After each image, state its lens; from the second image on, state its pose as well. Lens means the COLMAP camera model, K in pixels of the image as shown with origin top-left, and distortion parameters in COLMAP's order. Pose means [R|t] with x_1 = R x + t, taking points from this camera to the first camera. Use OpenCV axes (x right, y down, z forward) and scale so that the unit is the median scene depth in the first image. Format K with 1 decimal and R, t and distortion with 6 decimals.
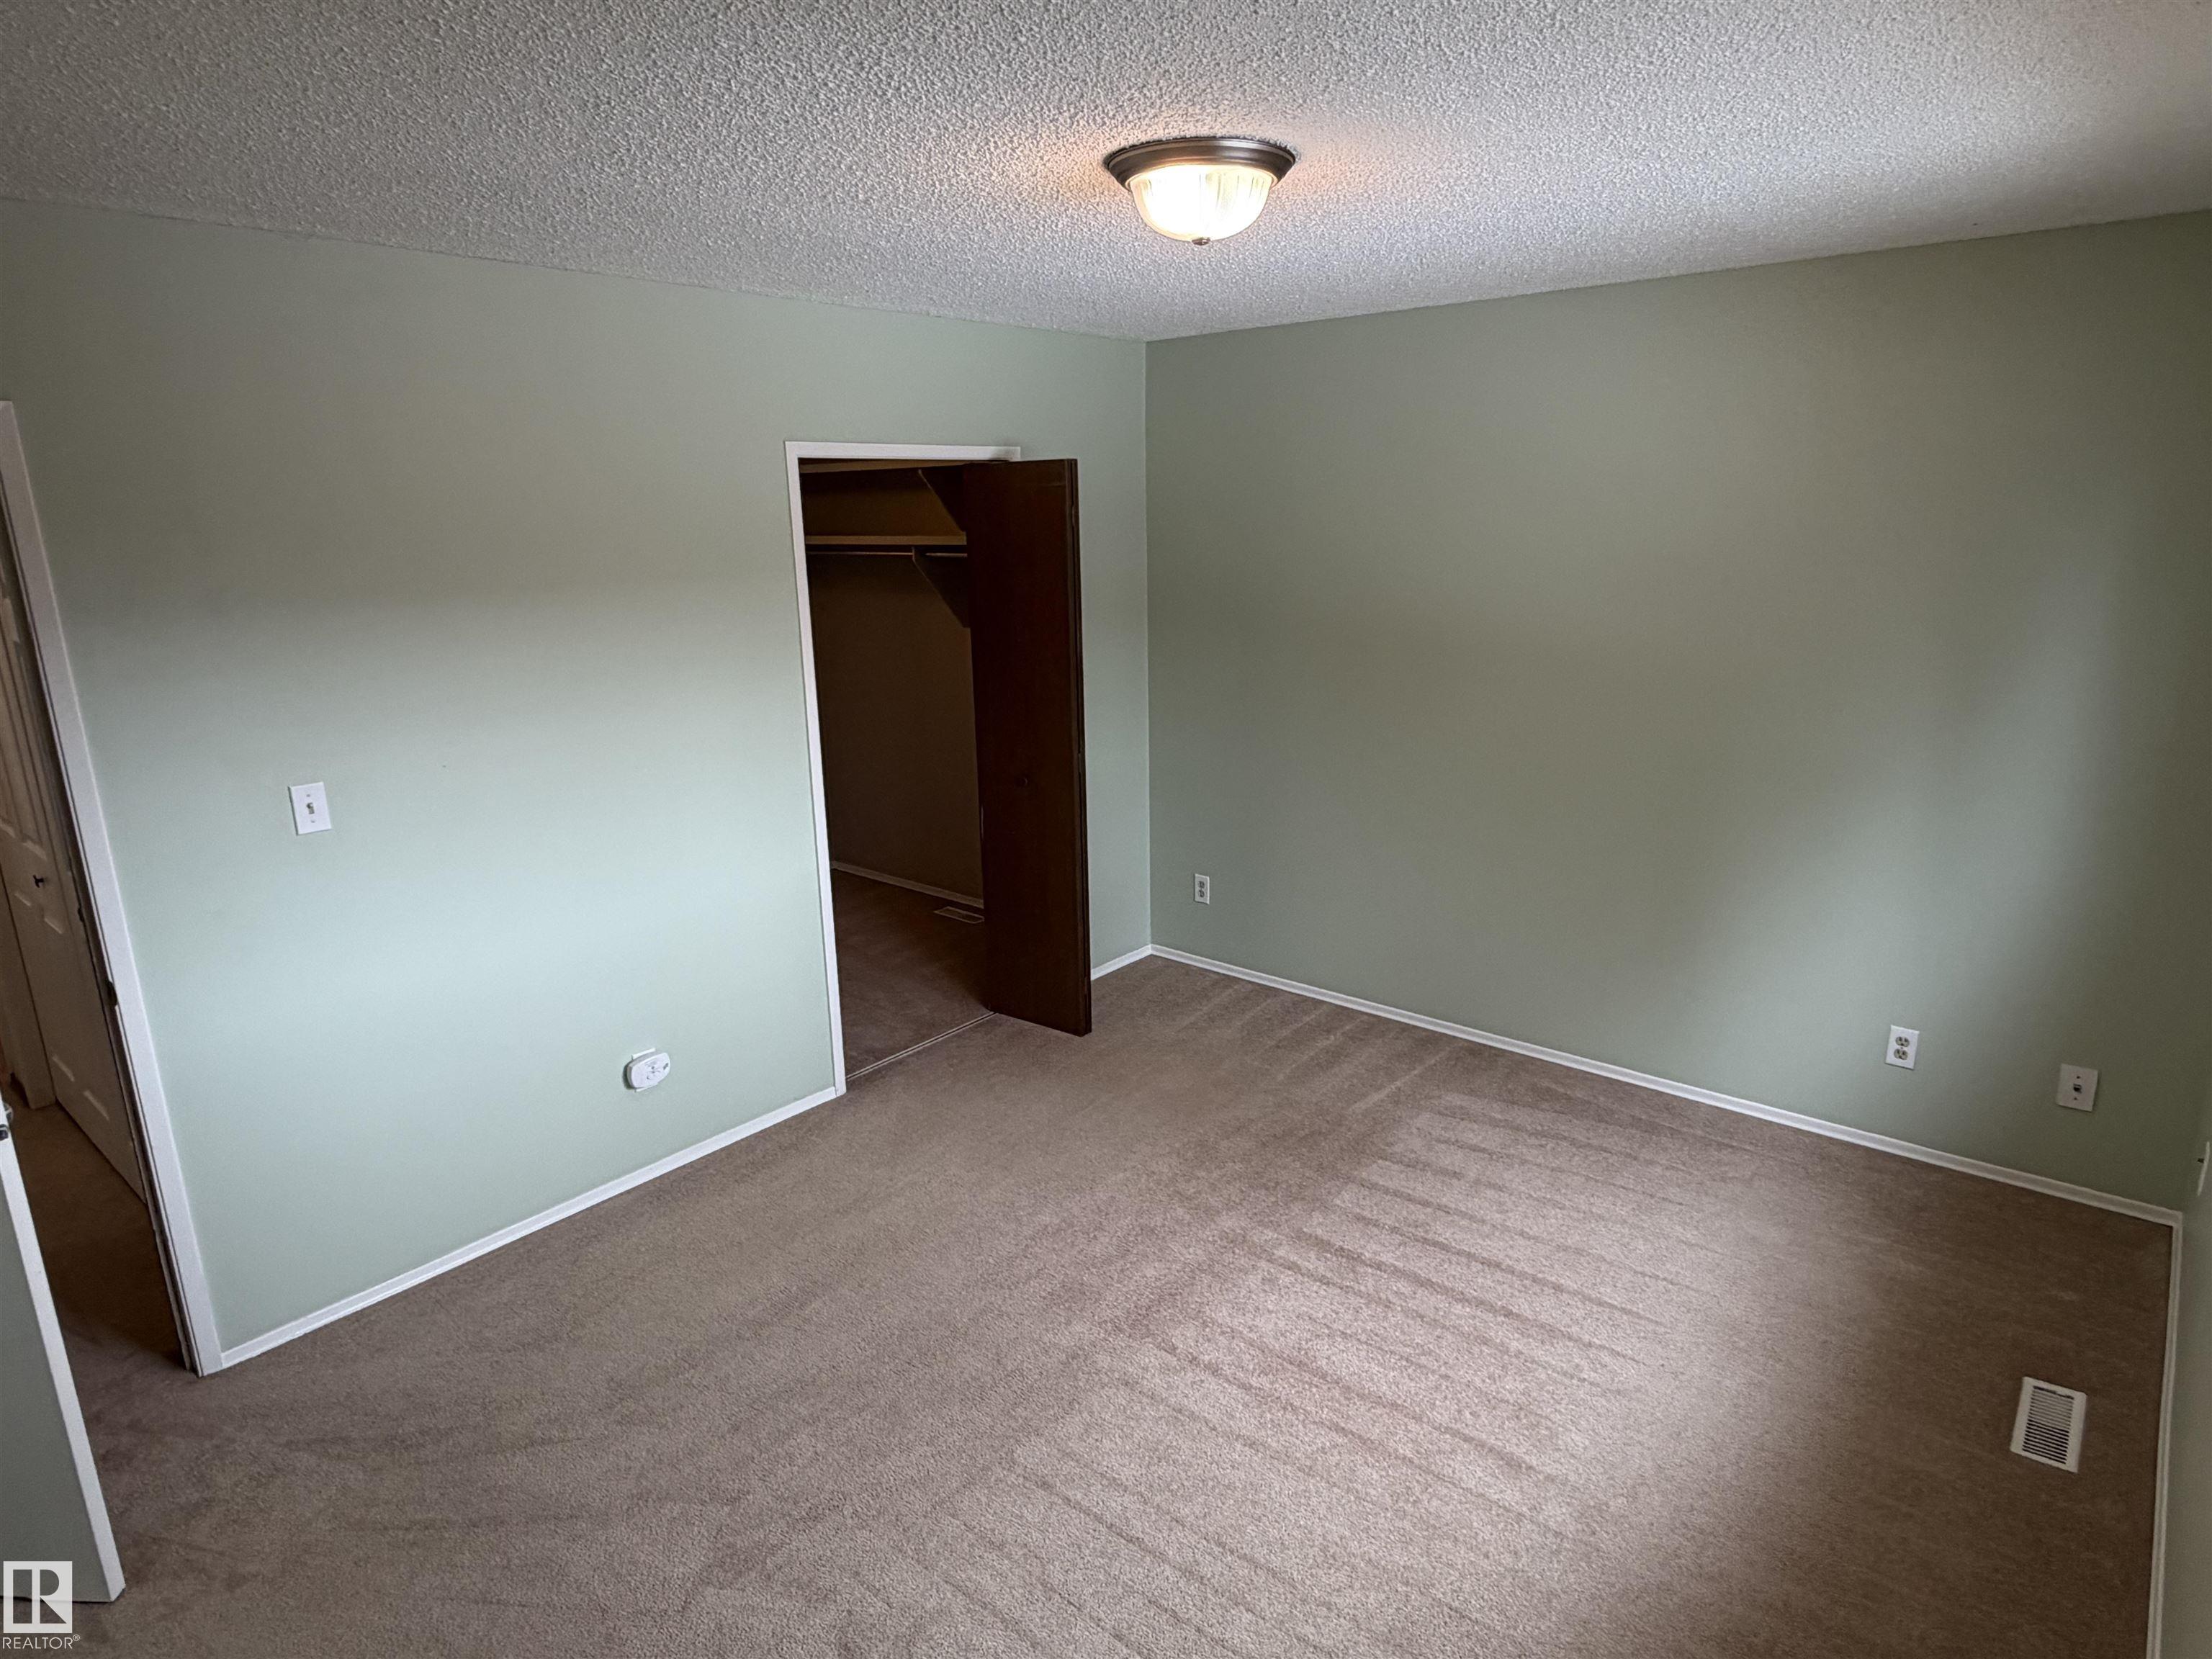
lens RADIAL K [[1255.3, 0, 1106.1], [0, 1255.3, 822.9], [0, 0, 1]] dist [0.000638, -0.001250]
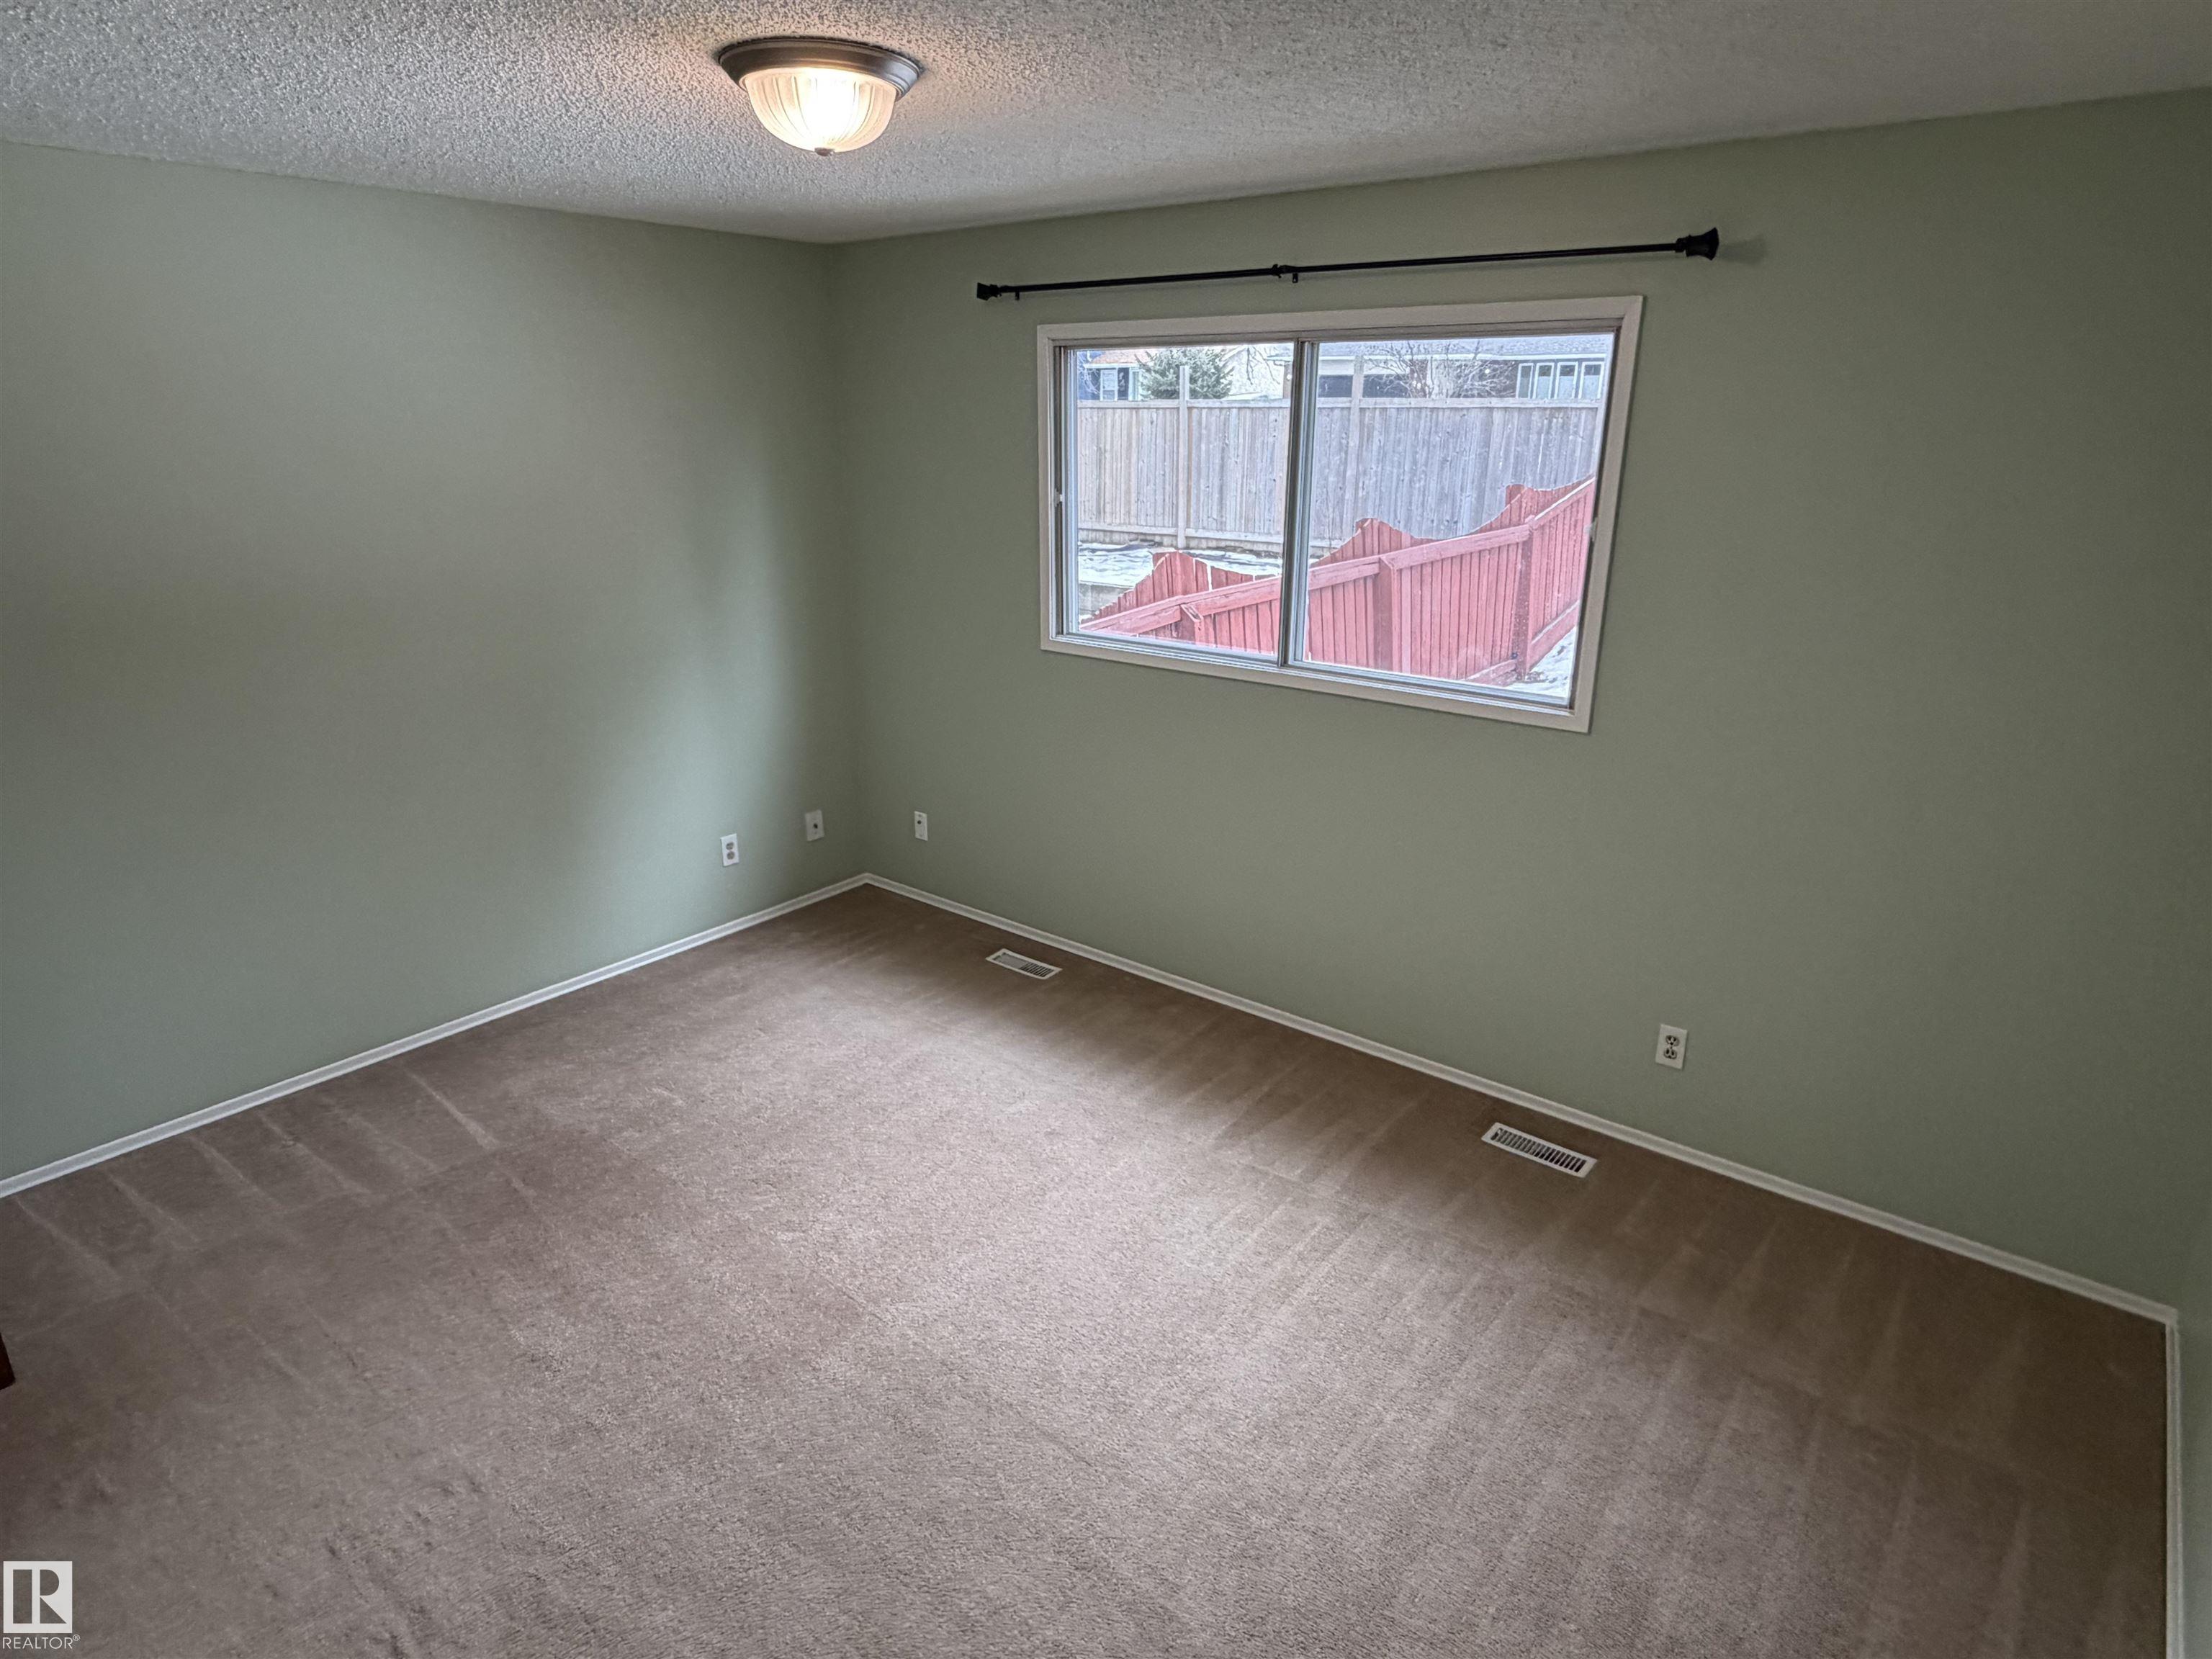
lens RADIAL K [[1255.3, 0, 1113.3], [0, 1255.3, 829.8], [0, 0, 1]] dist [0.000638, -0.001250]
pose [[-0.037358, -0.297224, 0.954077, -0.627844], [0.240679, 0.923962, 0.297267, -0.135213], [-0.969886, 0.240731, 0.037018, 0.550438]]
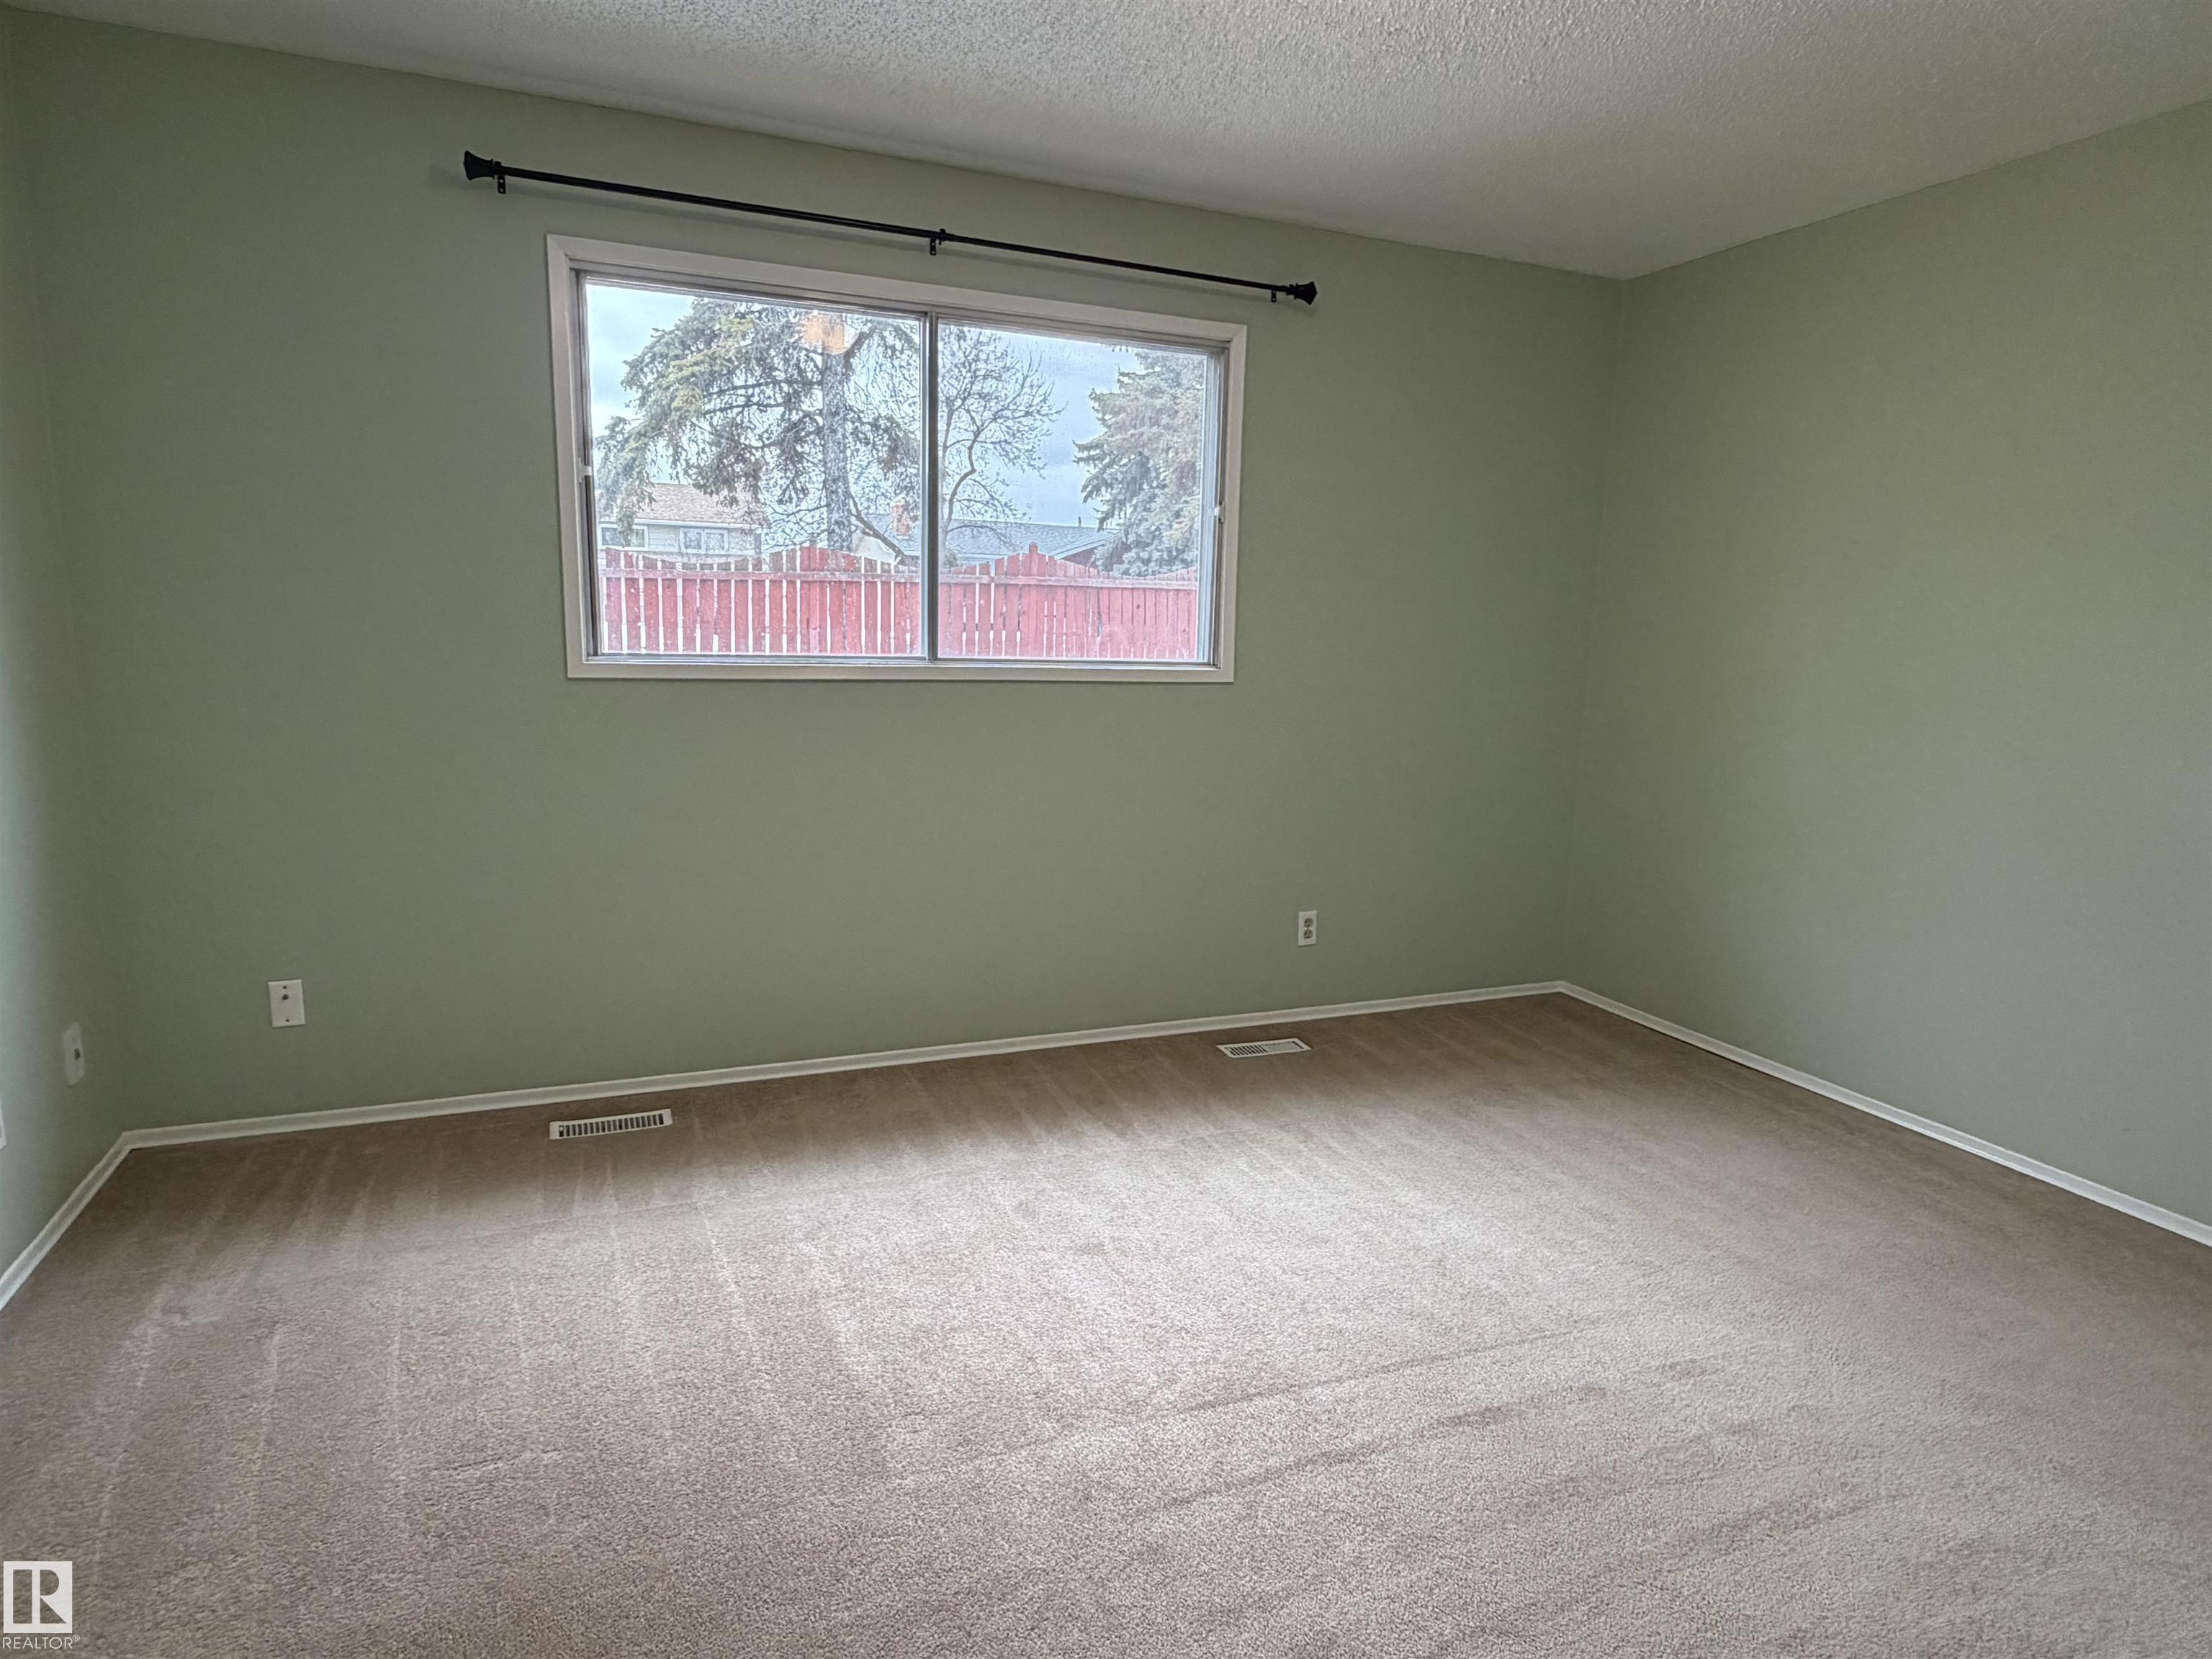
lens RADIAL K [[1255.3, 0, 1113.1], [0, 1255.3, 831.4], [0, 0, 1]] dist [0.000638, -0.001250]
pose [[-0.894309, -0.076579, 0.440848, -0.150294], [0.101698, 0.924673, 0.366929, -0.136131], [-0.435740, 0.372982, -0.819155, 1.211001]]
